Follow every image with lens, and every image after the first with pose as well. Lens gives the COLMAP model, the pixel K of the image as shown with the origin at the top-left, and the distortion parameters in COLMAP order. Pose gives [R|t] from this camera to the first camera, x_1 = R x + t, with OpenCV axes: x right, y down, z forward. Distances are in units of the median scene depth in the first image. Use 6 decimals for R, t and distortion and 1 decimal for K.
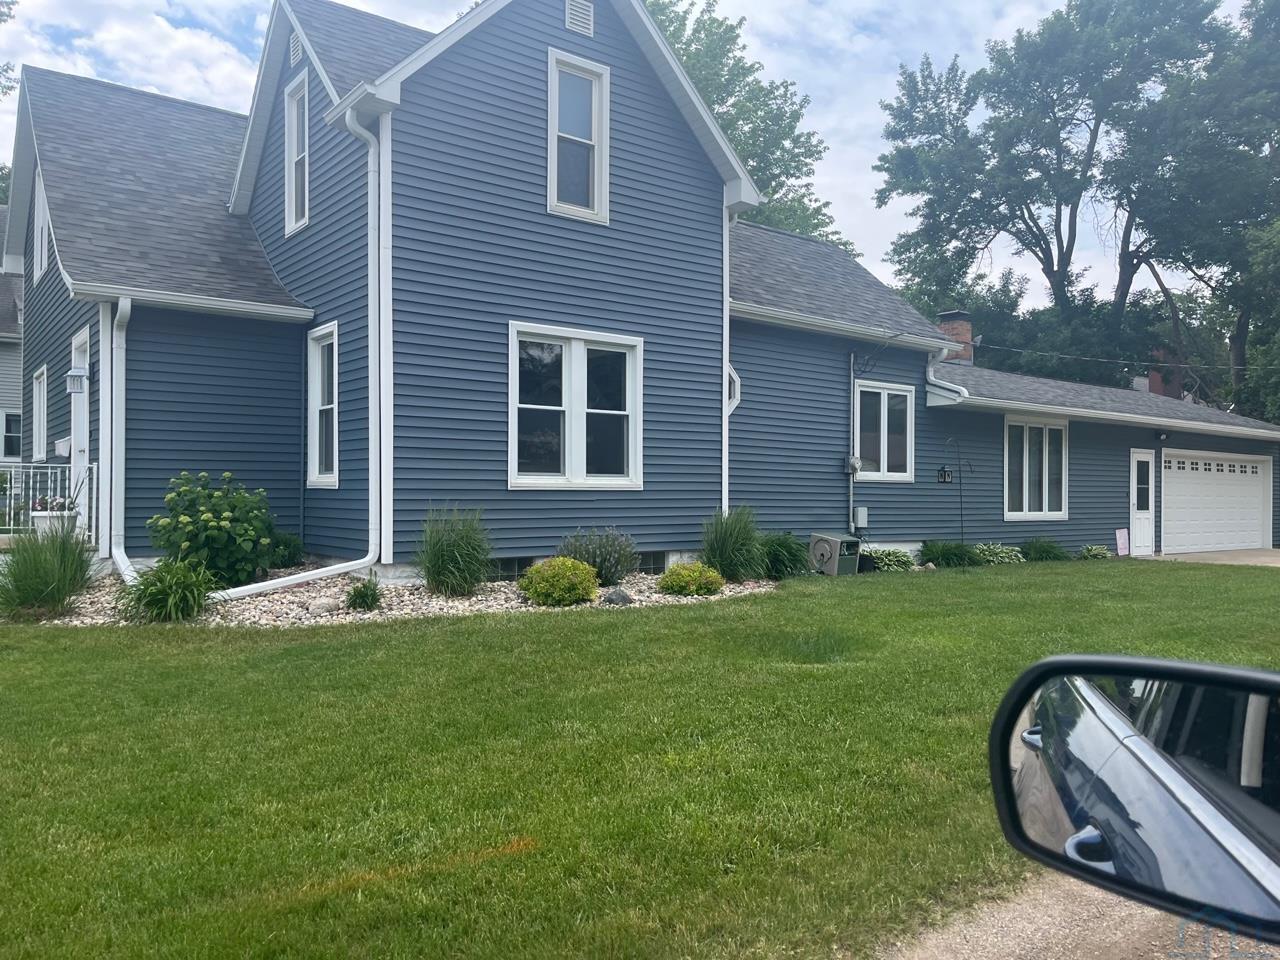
lens RADIAL K [[970.5, 0, 638.9], [0, 970.5, 487.9], [0, 0, 1]] dist [0.036816, -0.050516]
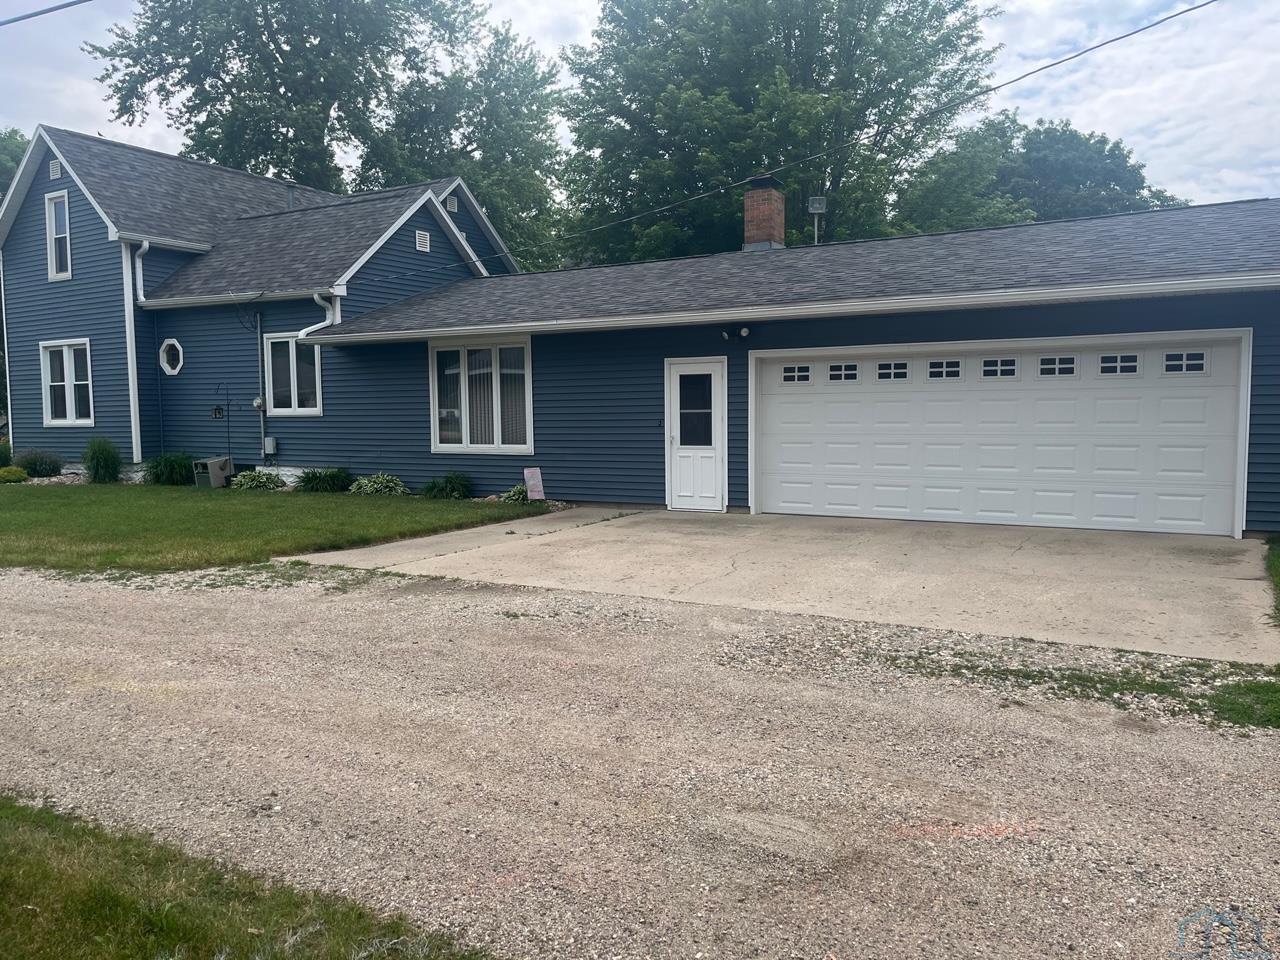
lens RADIAL K [[970.5, 0, 642.8], [0, 970.5, 474.8], [0, 0, 1]] dist [0.036816, -0.050516]
pose [[0.392360, 0.049556, -0.918476, 1.513667], [0.020329, 0.997837, 0.062522, -0.000542], [0.919587, -0.043203, 0.390504, 0.921441]]
